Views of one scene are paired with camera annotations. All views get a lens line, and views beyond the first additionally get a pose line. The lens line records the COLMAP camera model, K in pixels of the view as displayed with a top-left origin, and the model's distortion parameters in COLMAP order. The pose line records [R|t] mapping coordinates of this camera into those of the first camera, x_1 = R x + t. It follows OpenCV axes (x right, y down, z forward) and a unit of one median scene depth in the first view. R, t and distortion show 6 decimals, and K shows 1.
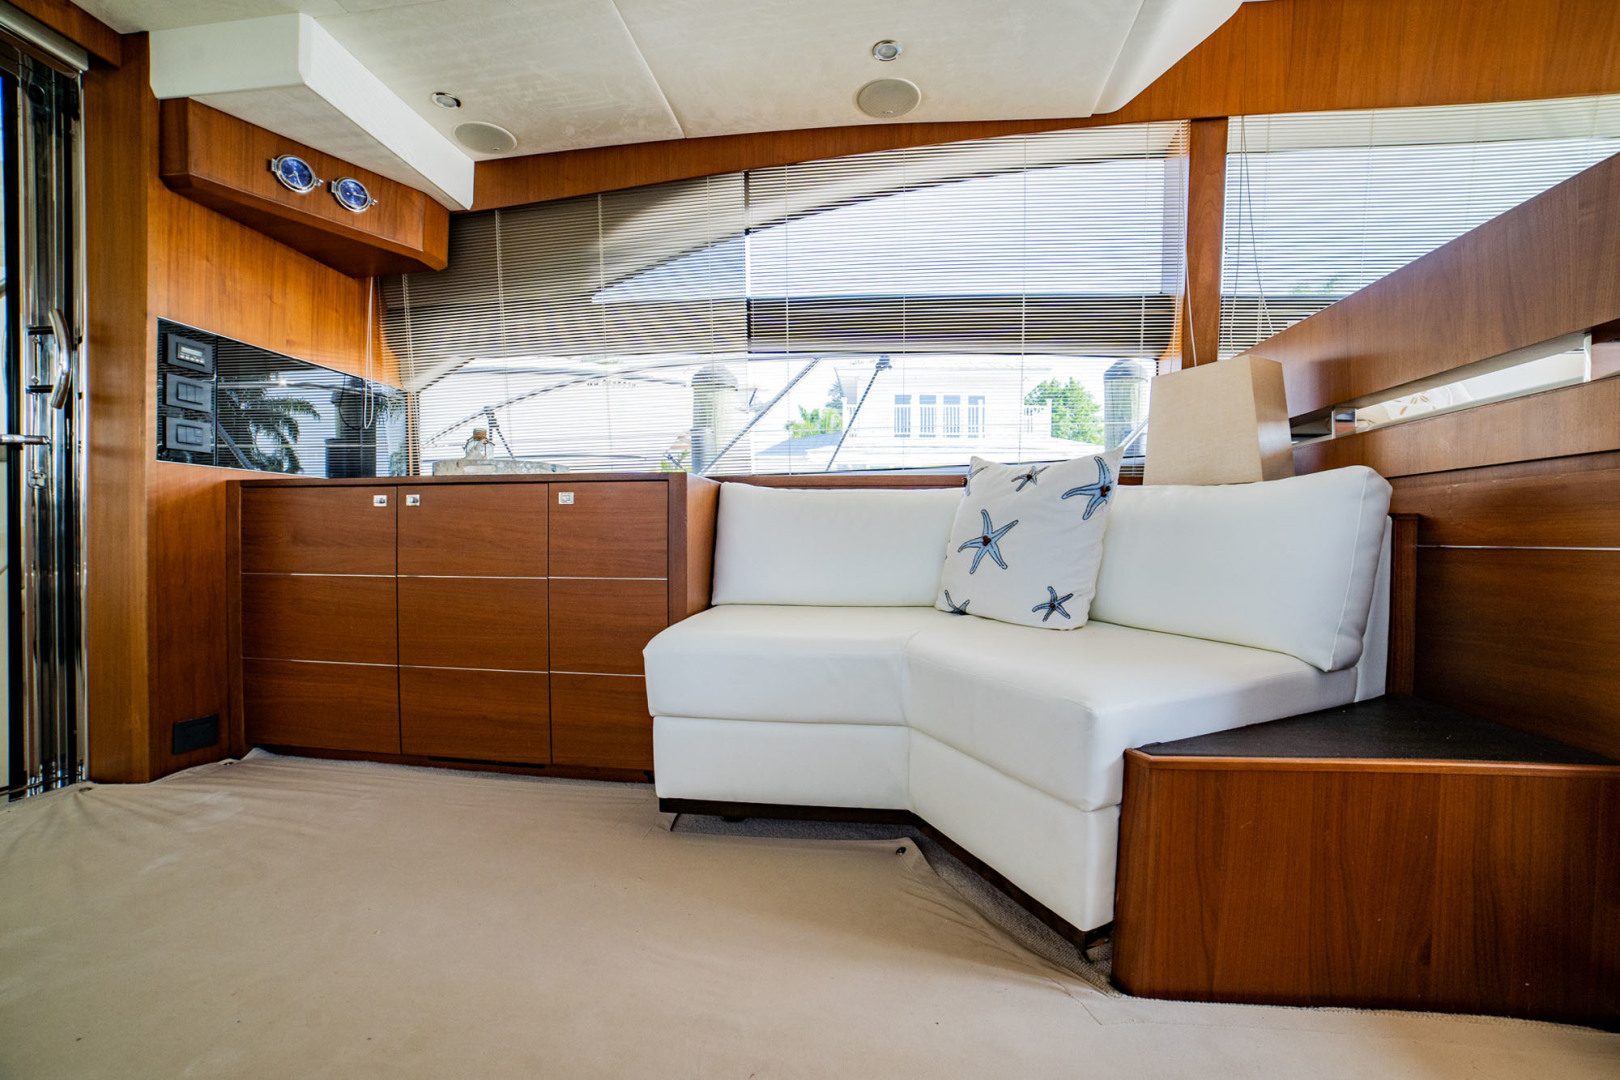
lens RADIAL K [[647.6, 0, 810.0], [0, 647.6, 540.0], [0, 0, 1]] dist [-0.025979, 0.000075]
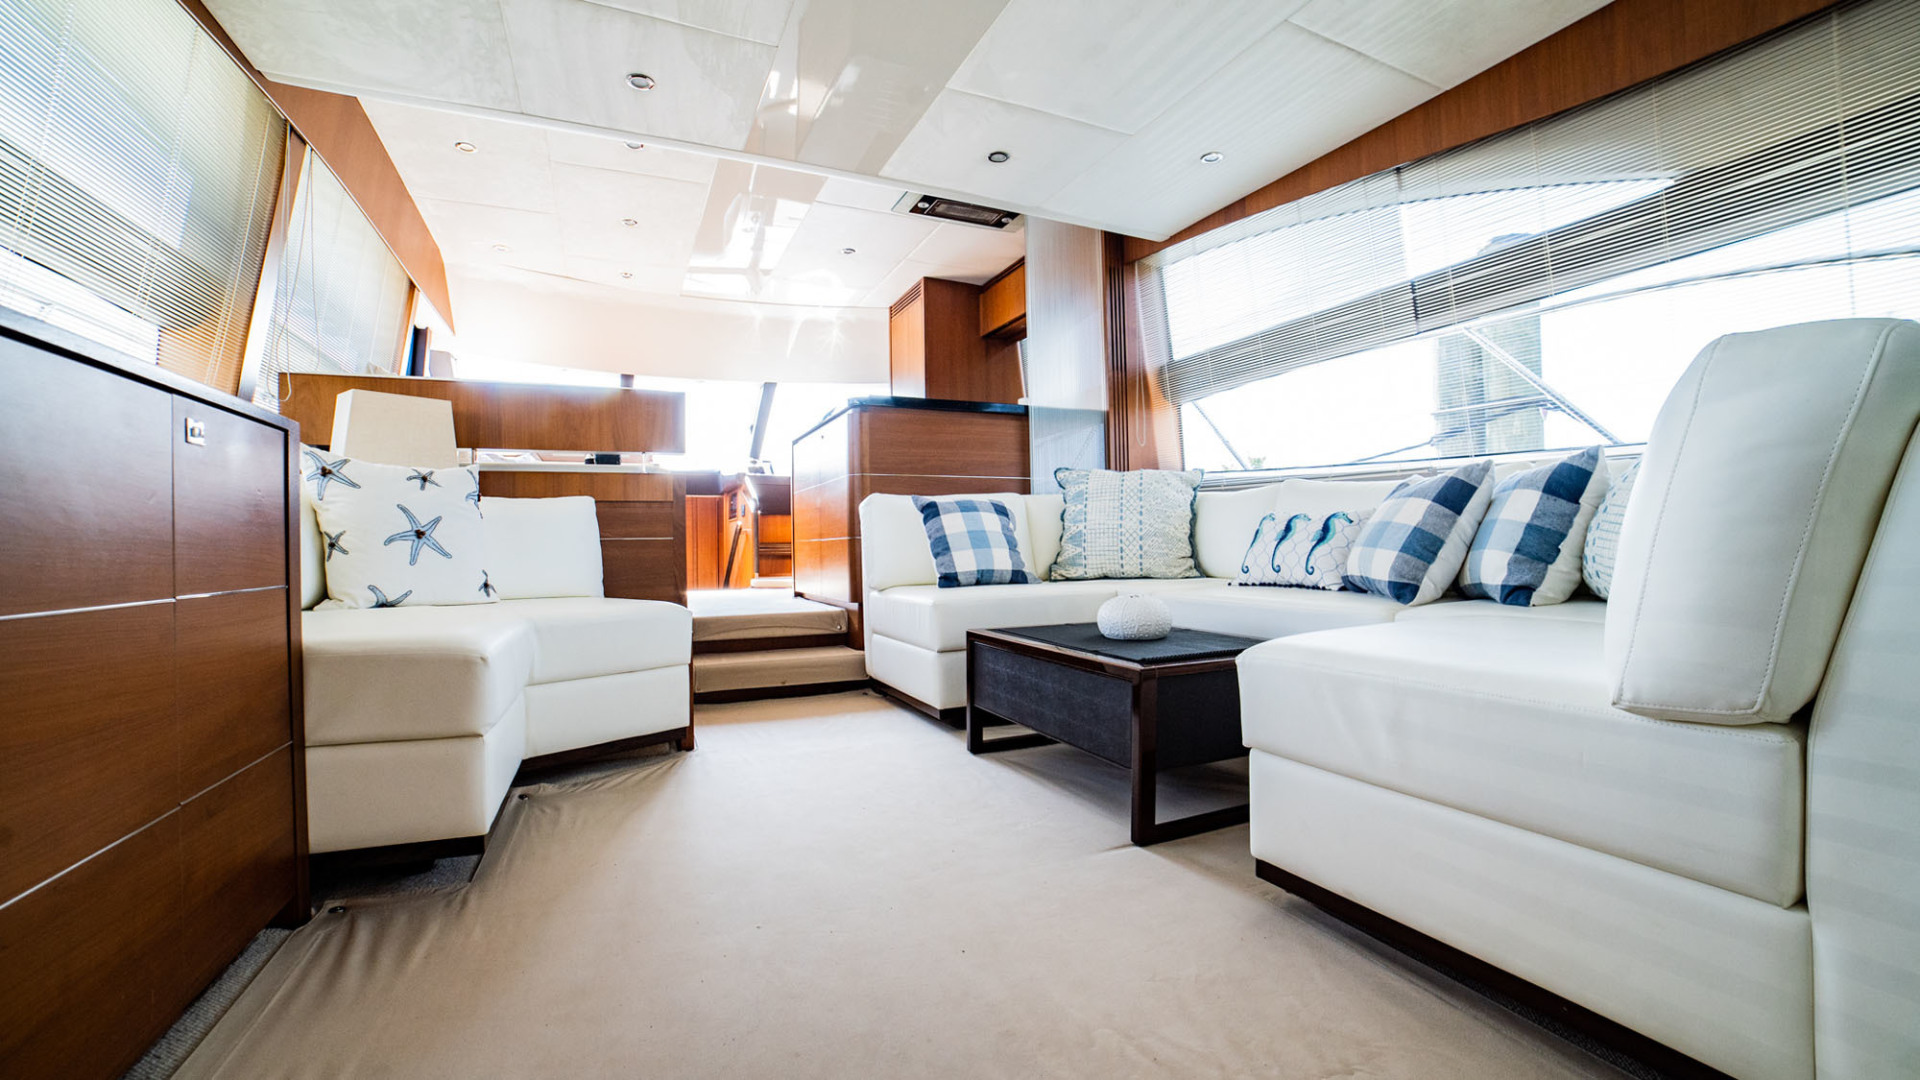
lens RADIAL K [[749.6, 0, 960.0], [0, 749.6, 540.0], [0, 0, 1]] dist [-0.045903, 0.000084]
pose [[-0.520512, -0.002405, 0.853851, -1.223446], [-0.009227, 0.999953, -0.002808, 0.006607], [-0.853805, -0.009340, -0.520510, 0.866651]]
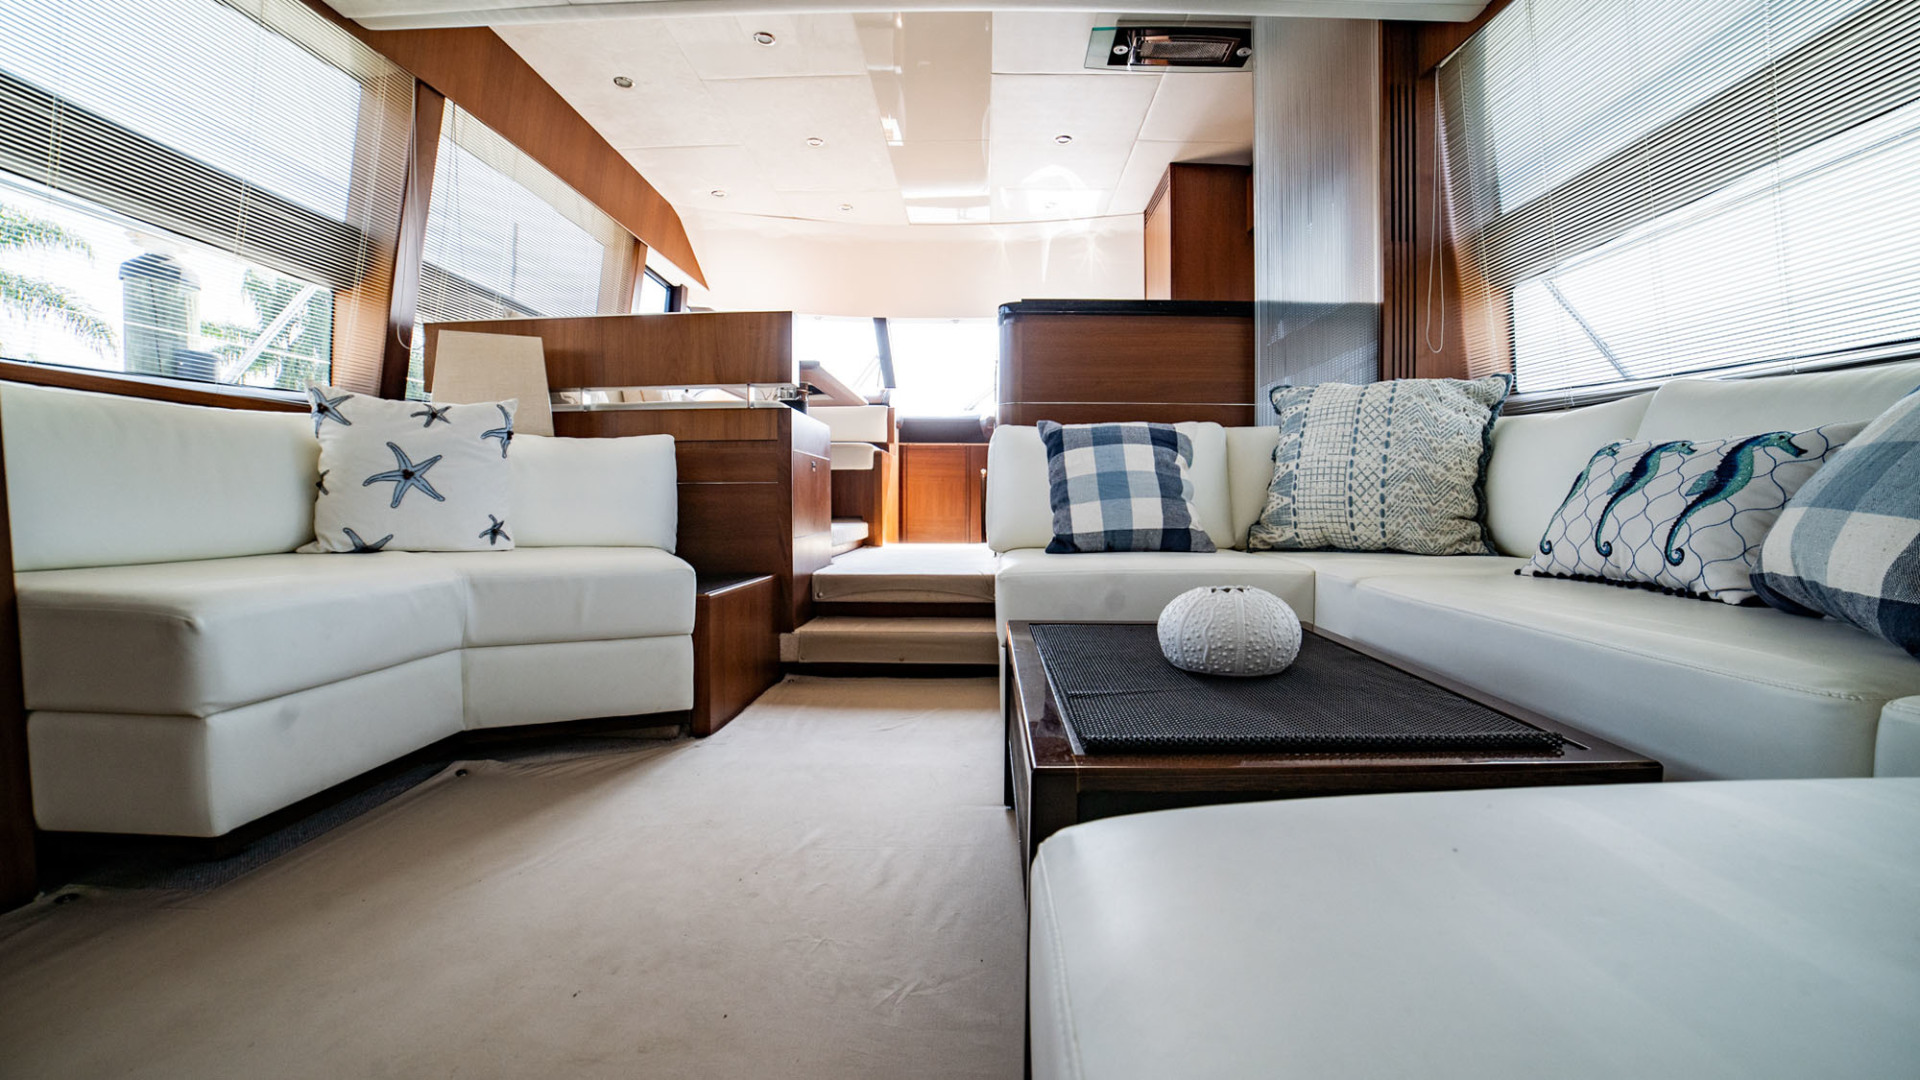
lens RADIAL K [[769.5, 0, 958.8], [0, 769.5, 509.0], [0, 0, 1]] dist [-0.030983, 0.000058]
pose [[-0.094134, -0.031475, 0.995062, -0.971317], [-0.019099, 0.999373, 0.029804, 0.004022], [-0.995376, -0.016199, -0.094676, 0.263783]]
